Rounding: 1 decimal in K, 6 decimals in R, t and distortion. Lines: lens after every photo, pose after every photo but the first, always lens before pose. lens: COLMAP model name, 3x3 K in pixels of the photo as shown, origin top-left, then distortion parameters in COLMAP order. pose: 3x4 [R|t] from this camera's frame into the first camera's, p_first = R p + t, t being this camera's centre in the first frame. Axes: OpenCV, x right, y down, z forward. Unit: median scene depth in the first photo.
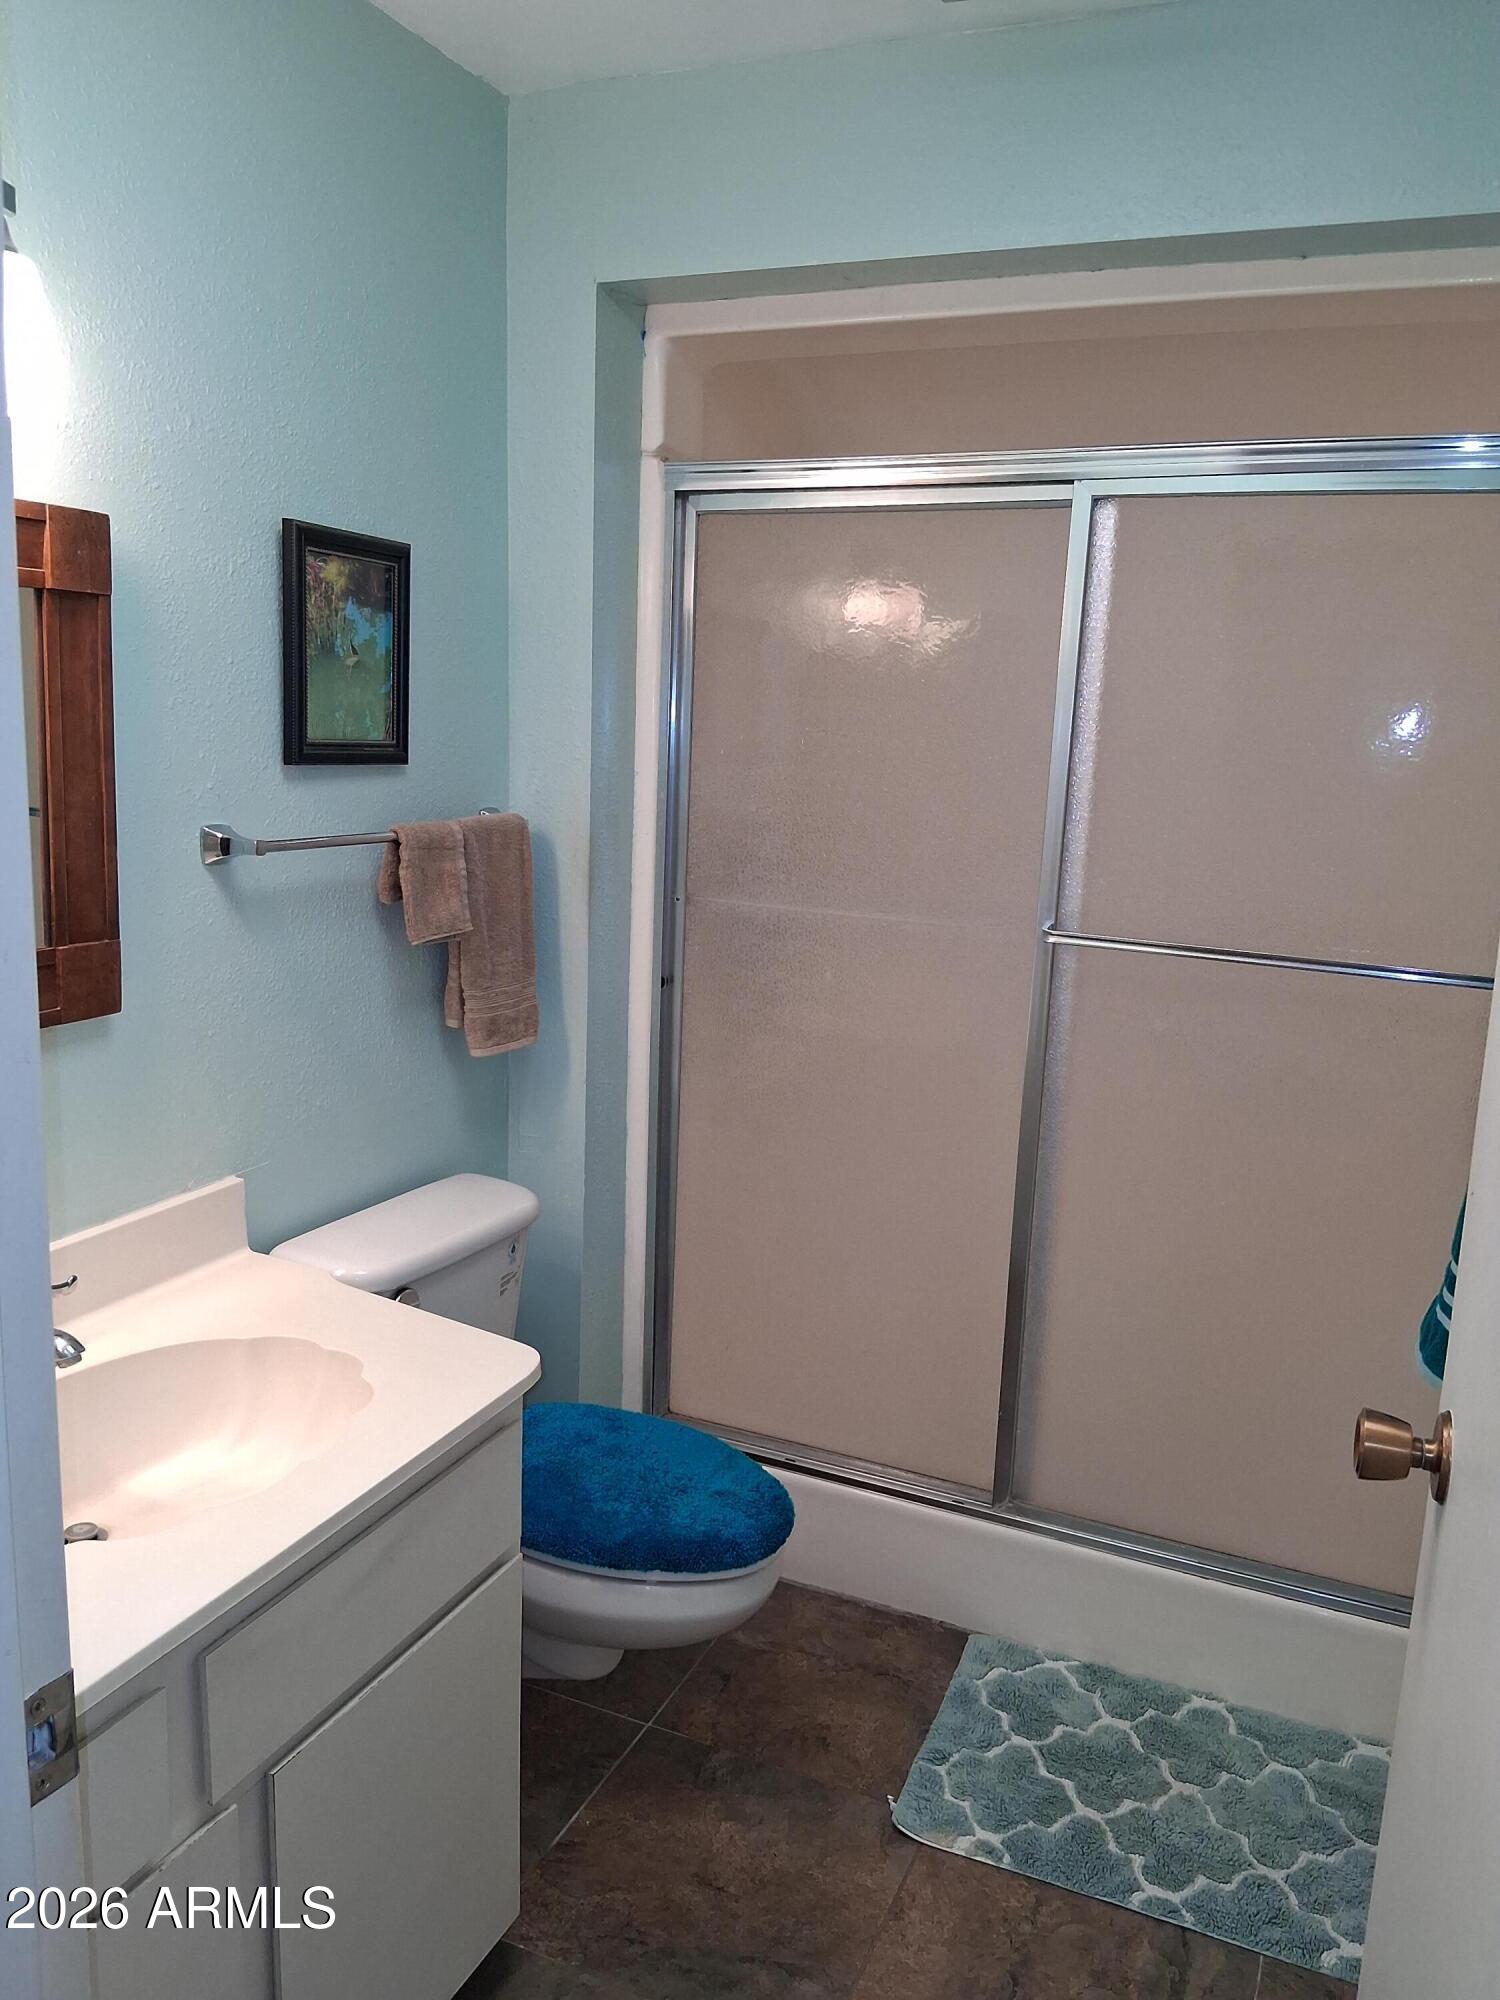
lens RADIAL K [[1496.5, 0, 774.7], [0, 1496.5, 1007.8], [0, 0, 1]] dist [0.087986, -0.176202]
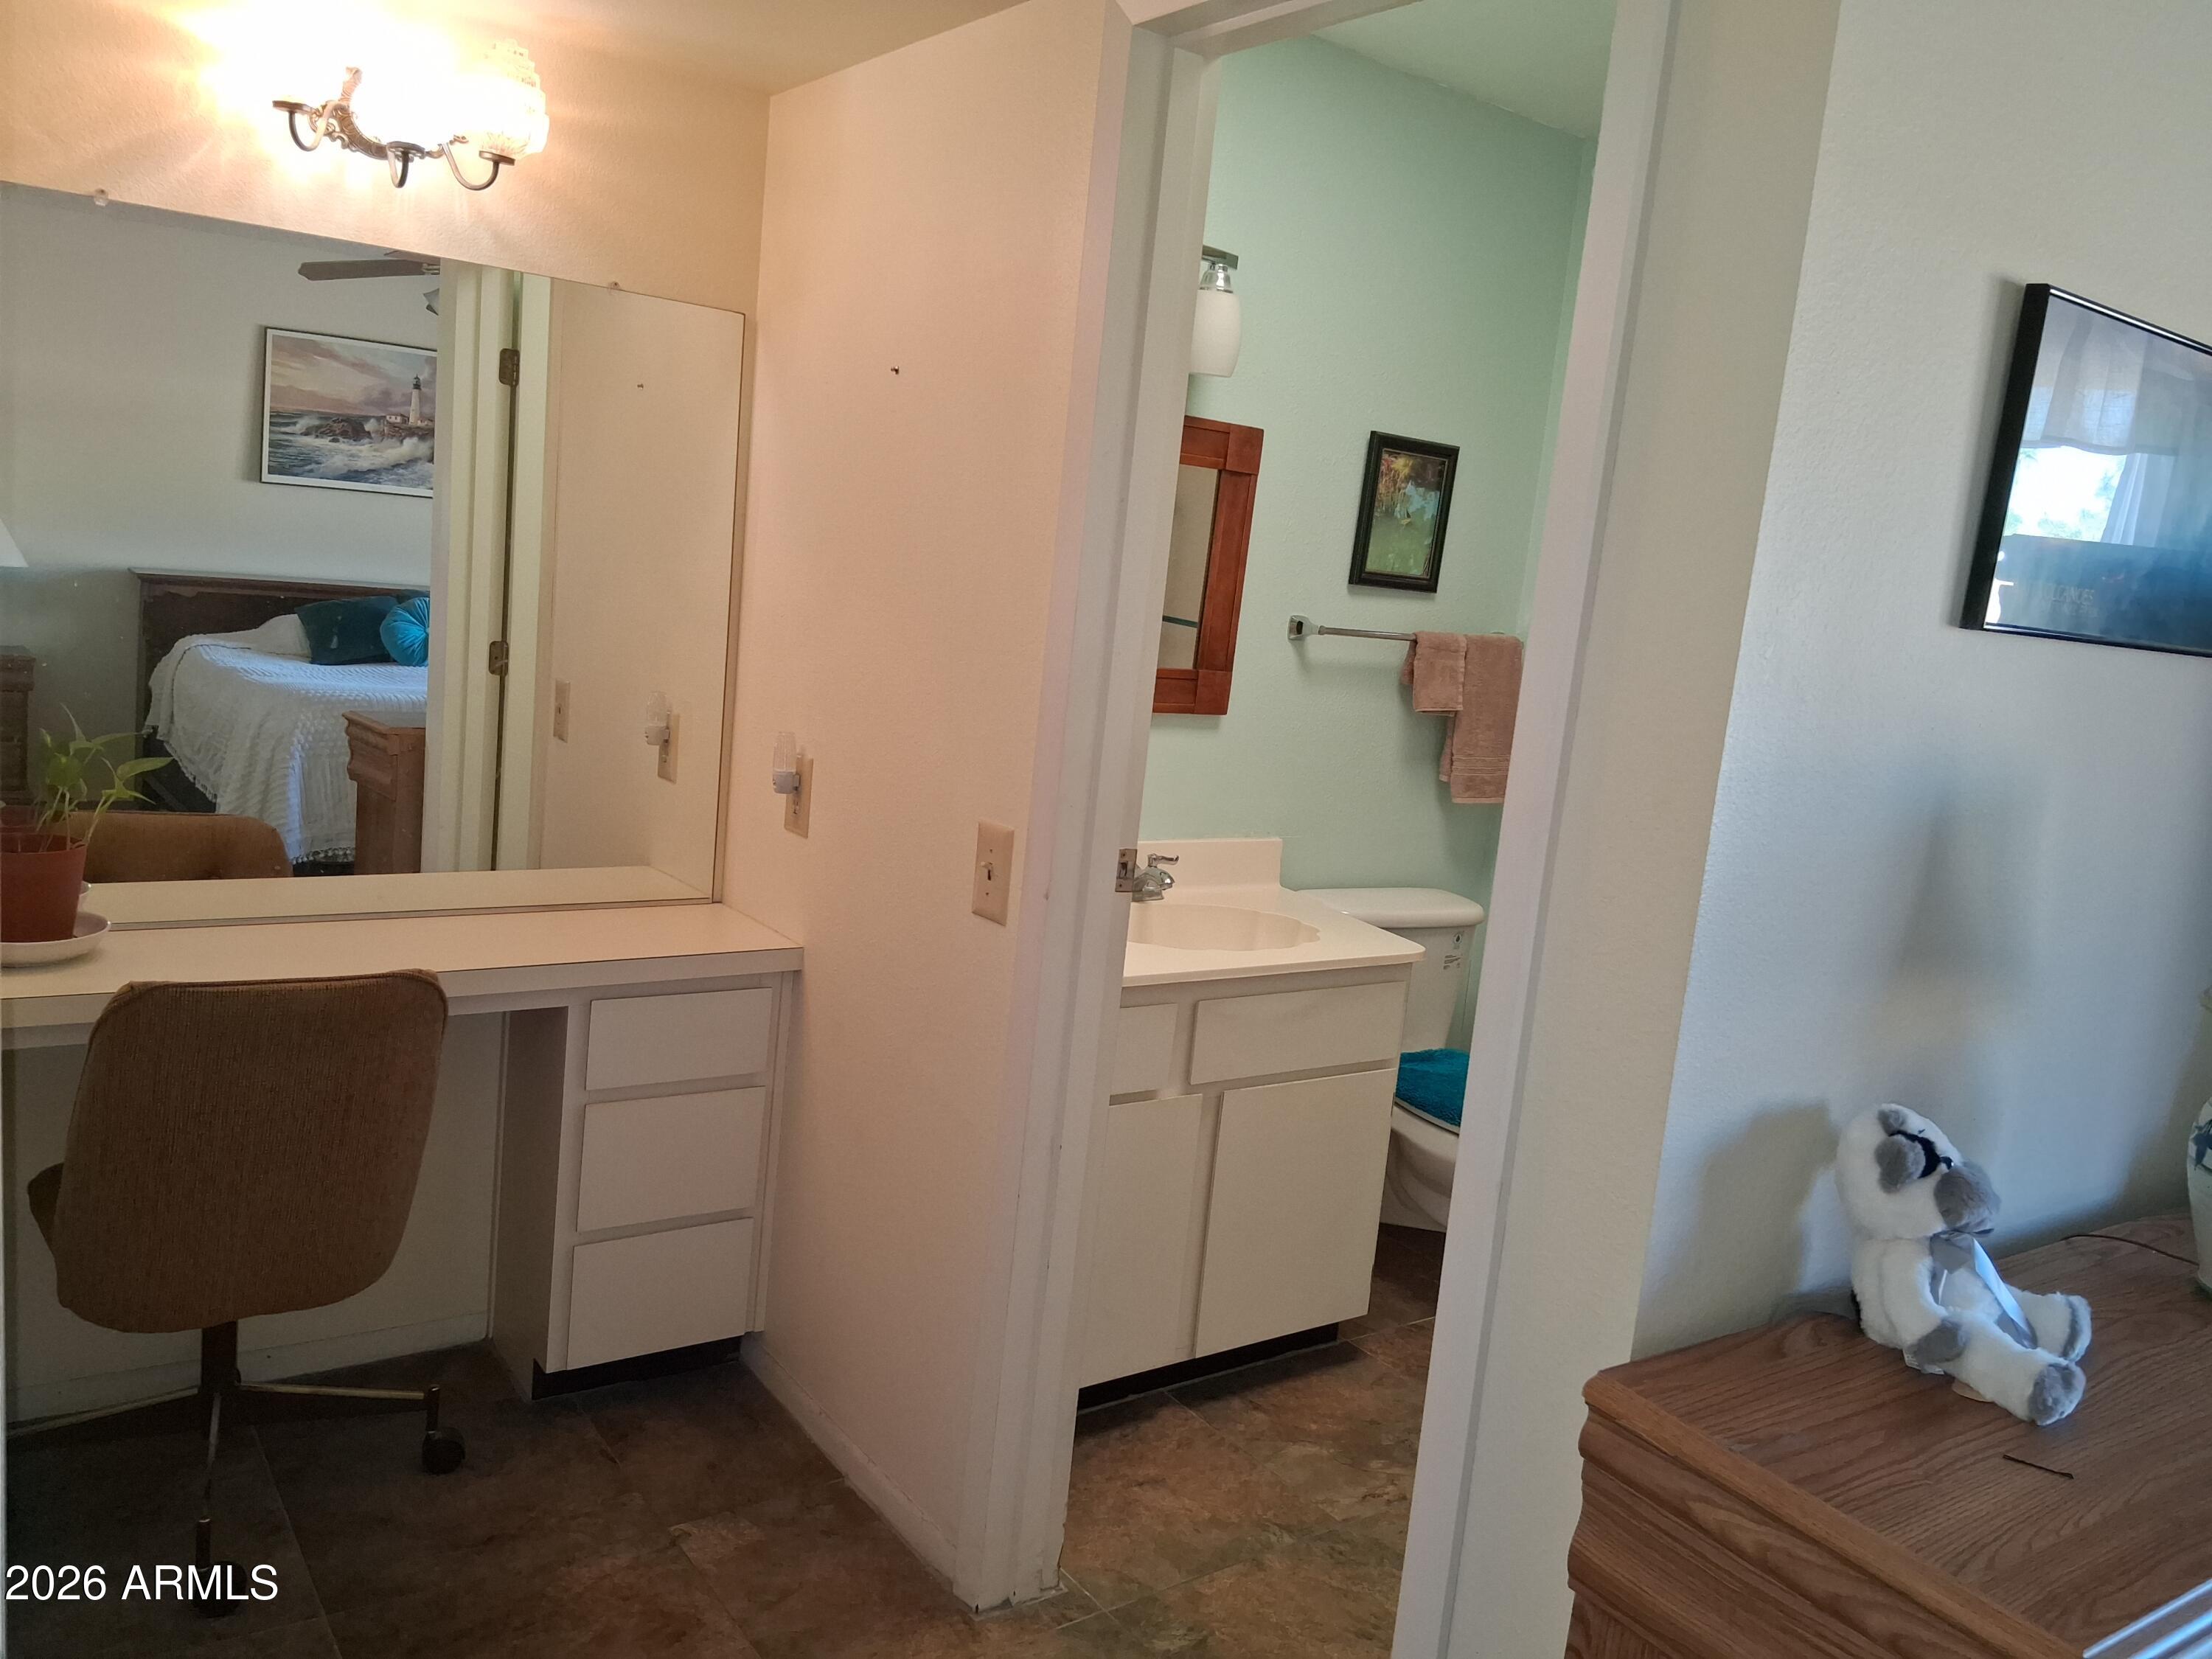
lens RADIAL K [[1655.2, 0, 1106.0], [0, 1655.2, 829.5], [0, 0, 1]] dist [0.087986, -0.176202]
pose [[0.855647, 0.127366, -0.501644, 0.320180], [-0.161405, 0.986576, -0.024818, 0.156047], [0.491749, 0.102204, 0.864718, -0.531367]]
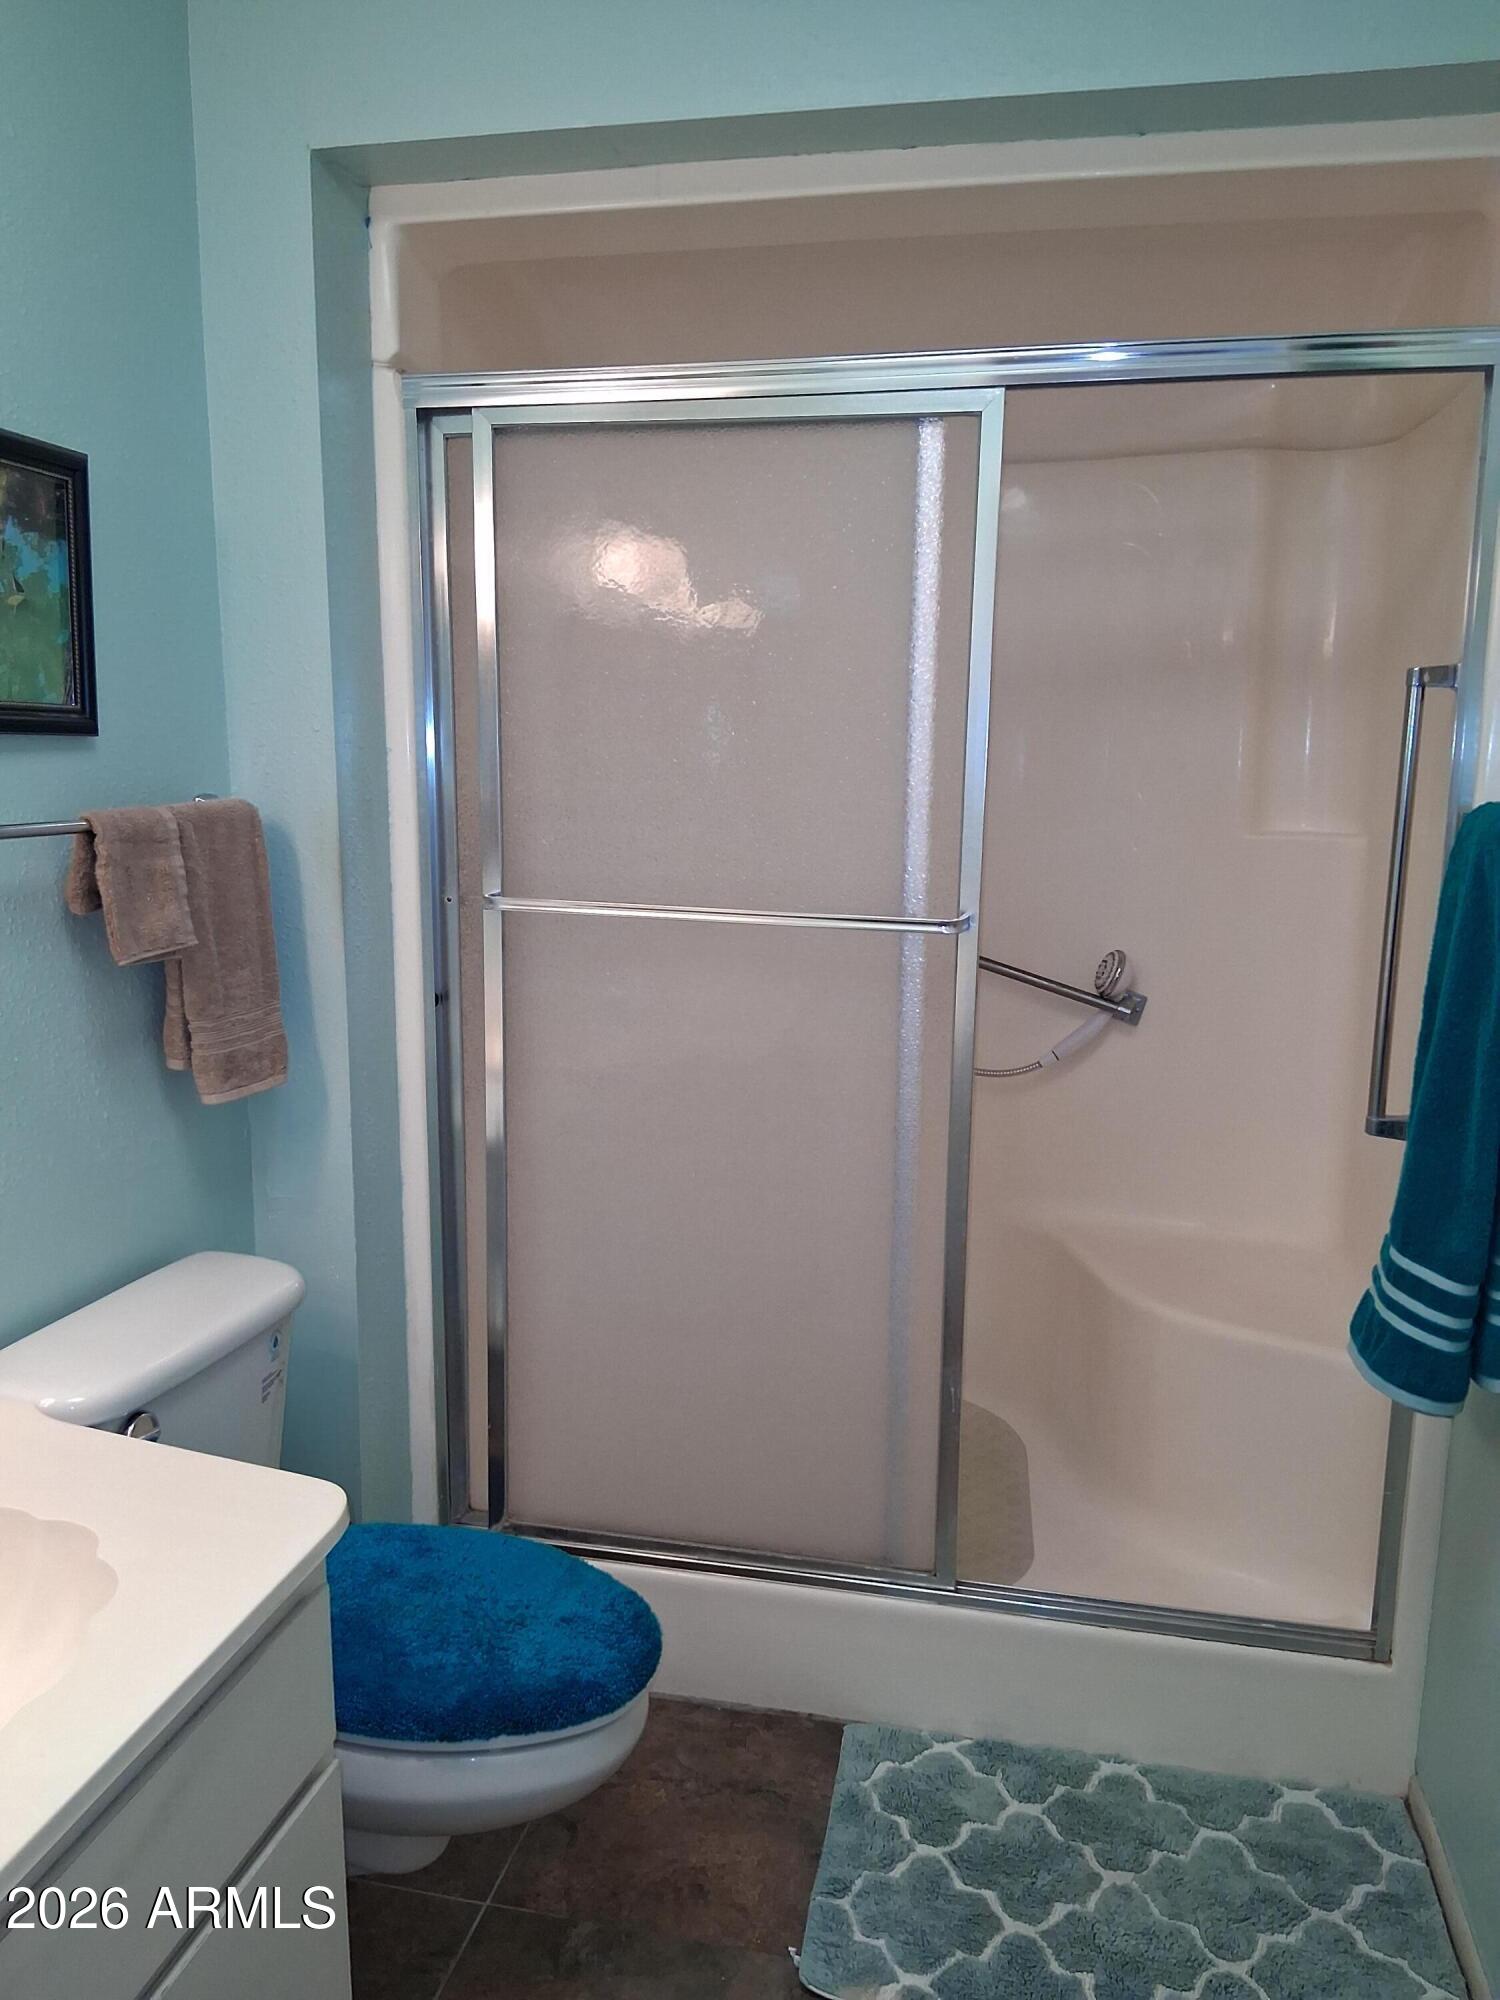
lens RADIAL K [[1516.0, 0, 782.4], [0, 1516.0, 1009.7], [0, 0, 1]] dist [0.064809, -0.129247]
pose [[0.980359, -0.062315, 0.187119, -0.052657], [0.064596, 0.997893, -0.006112, 0.007350], [-0.186344, 0.018079, 0.982318, 0.157706]]
